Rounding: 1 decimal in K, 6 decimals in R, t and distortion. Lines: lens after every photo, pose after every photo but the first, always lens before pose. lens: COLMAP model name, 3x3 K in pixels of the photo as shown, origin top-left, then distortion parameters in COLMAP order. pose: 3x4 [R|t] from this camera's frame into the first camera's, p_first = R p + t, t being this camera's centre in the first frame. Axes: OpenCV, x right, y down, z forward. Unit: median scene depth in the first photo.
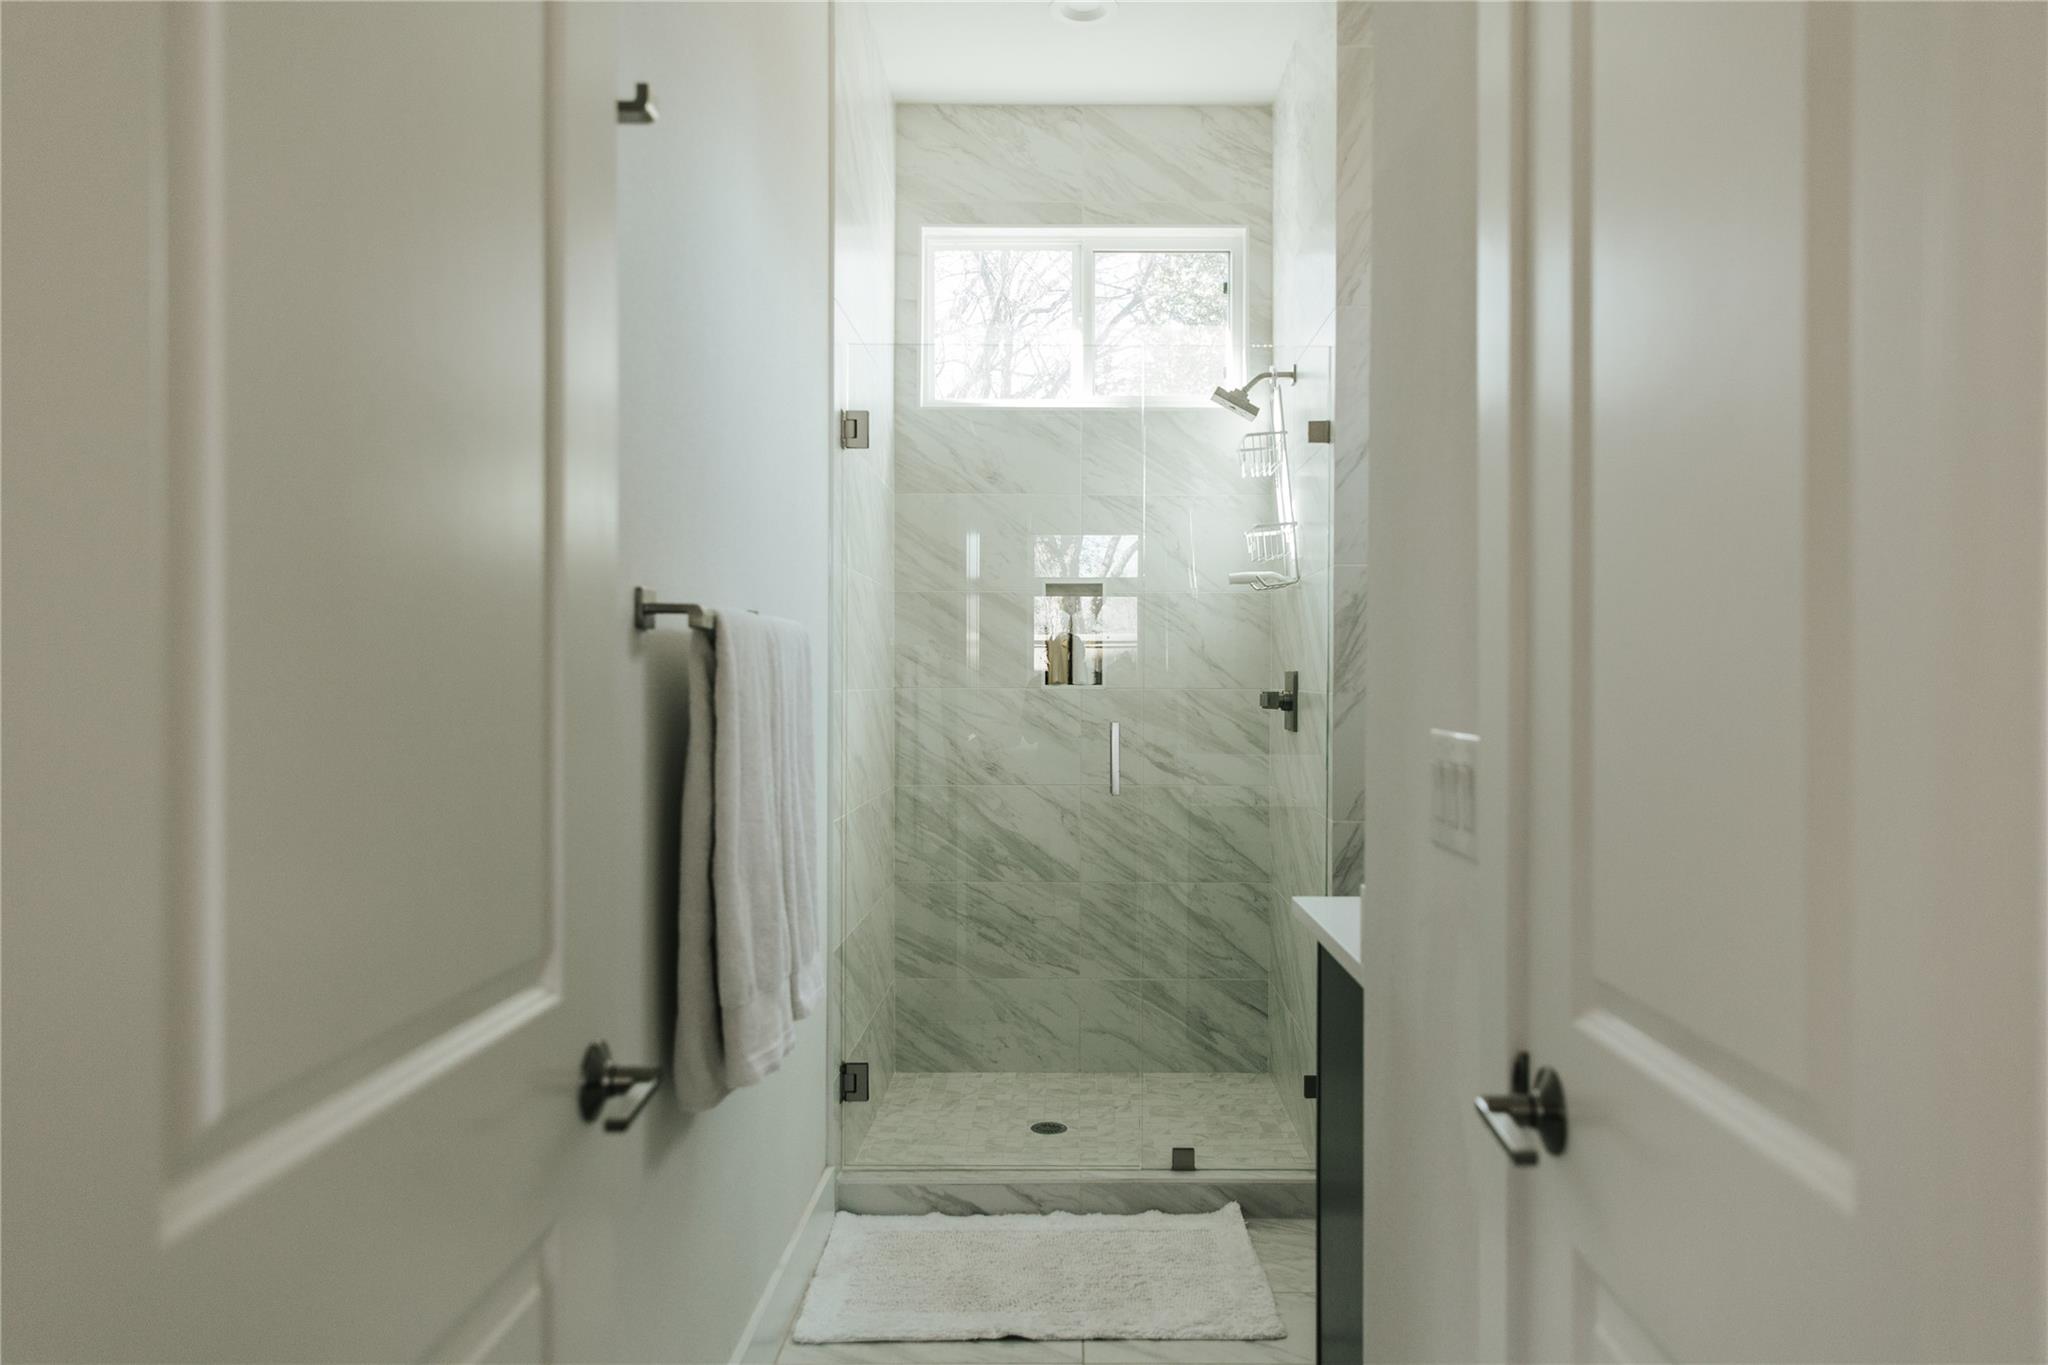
lens RADIAL K [[1397.7, 0, 1018.0], [0, 1397.7, 689.0], [0, 0, 1]] dist [0.007443, -0.000117]
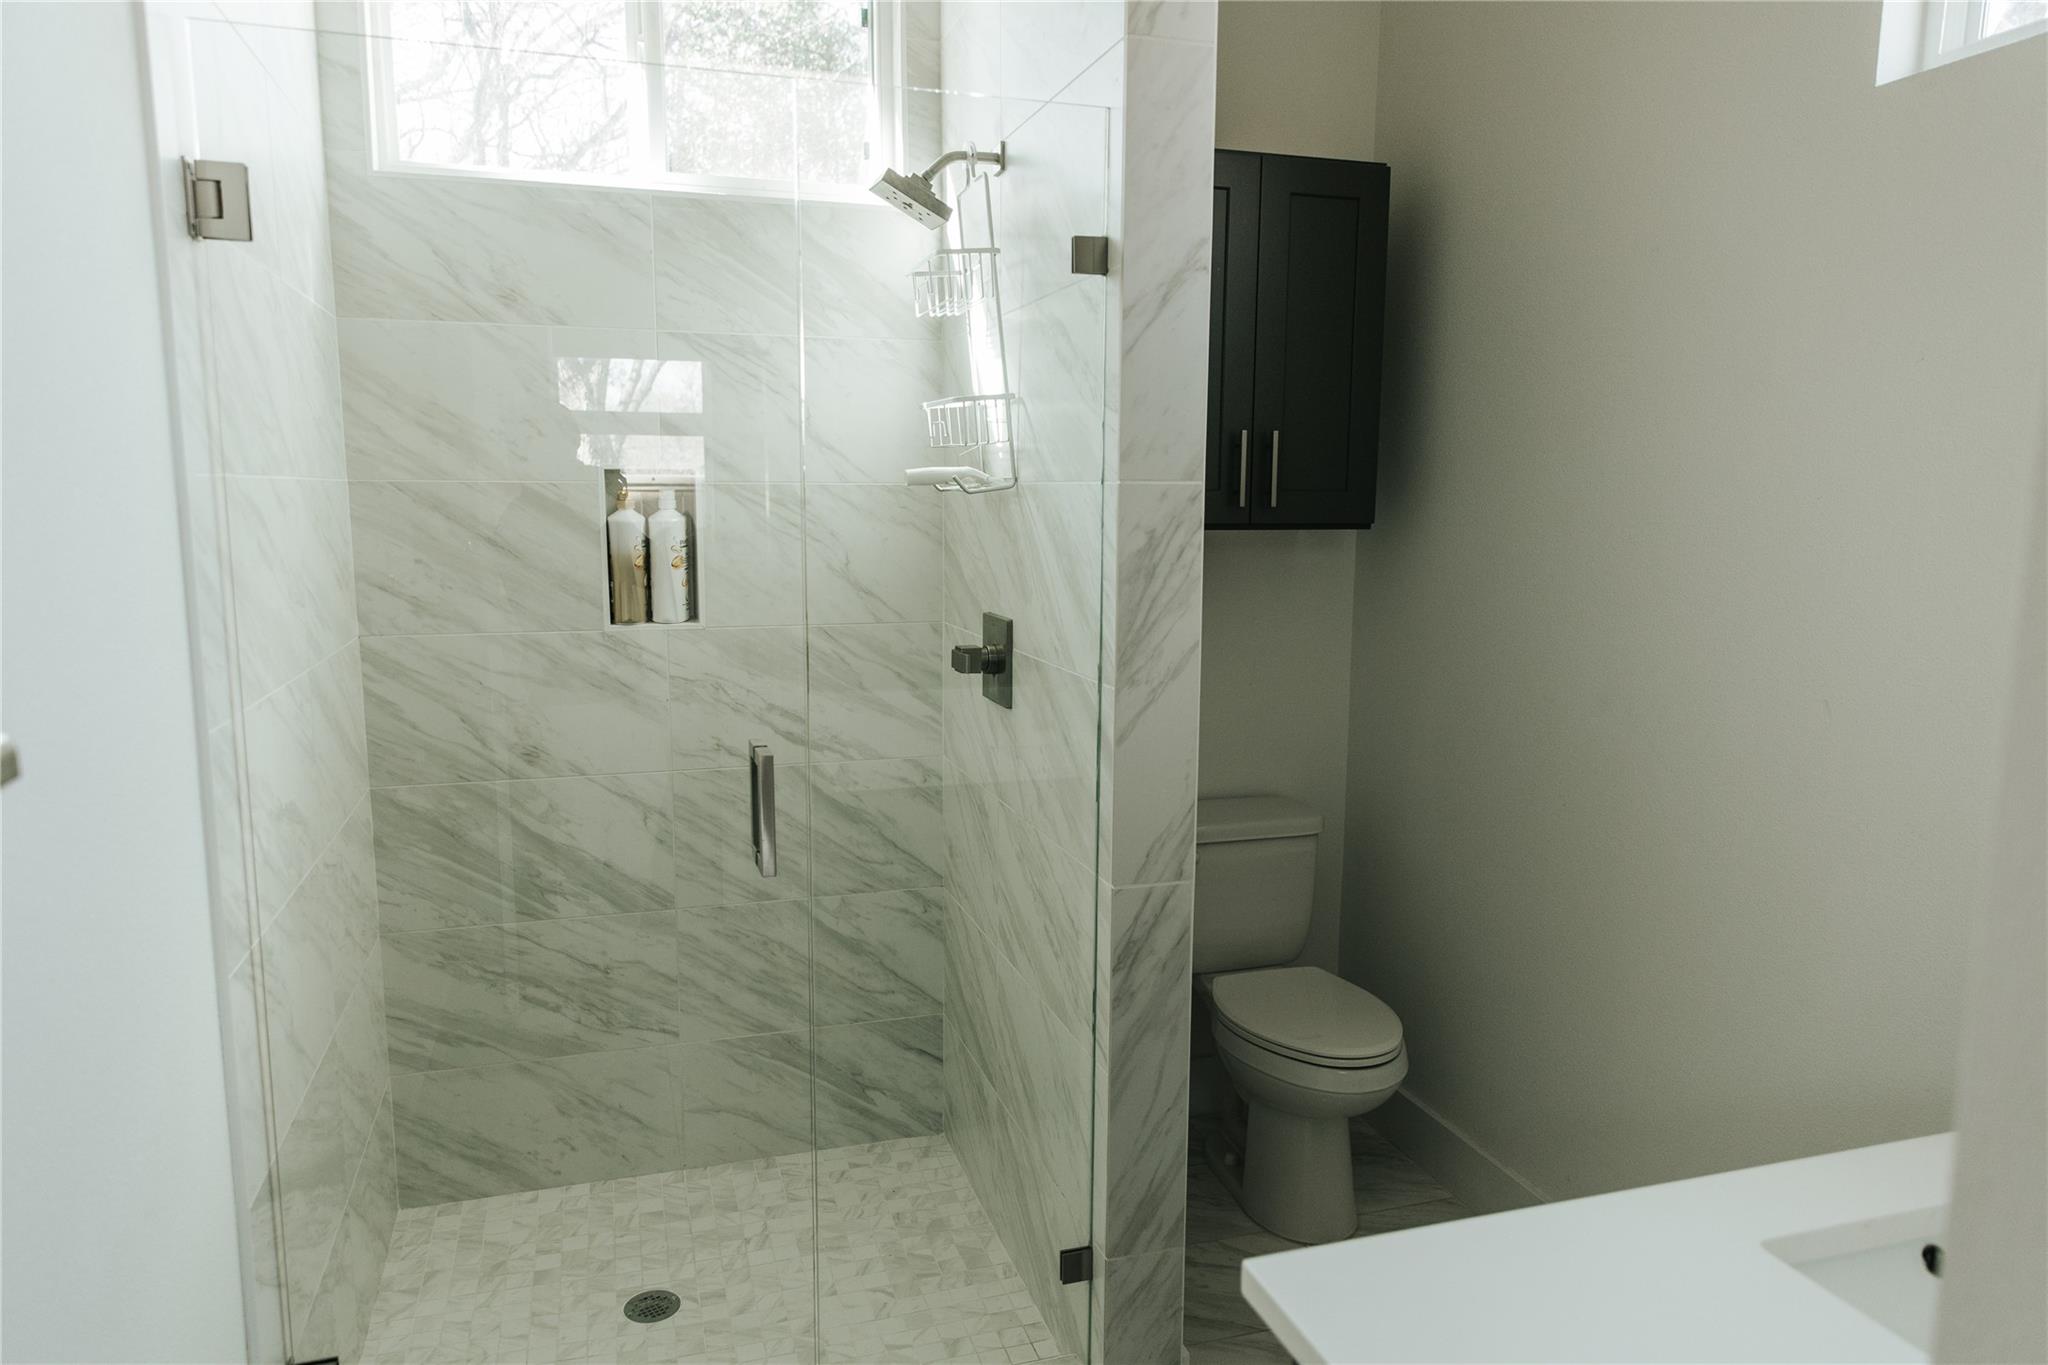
lens RADIAL K [[1397.7, 0, 1018.0], [0, 1397.7, 689.0], [0, 0, 1]] dist [0.007443, -0.000117]
pose [[0.945751, -0.048125, 0.321308, -0.012092], [0.005374, 0.991150, 0.132635, -0.059340], [-0.324848, -0.123713, 0.937640, 0.317834]]
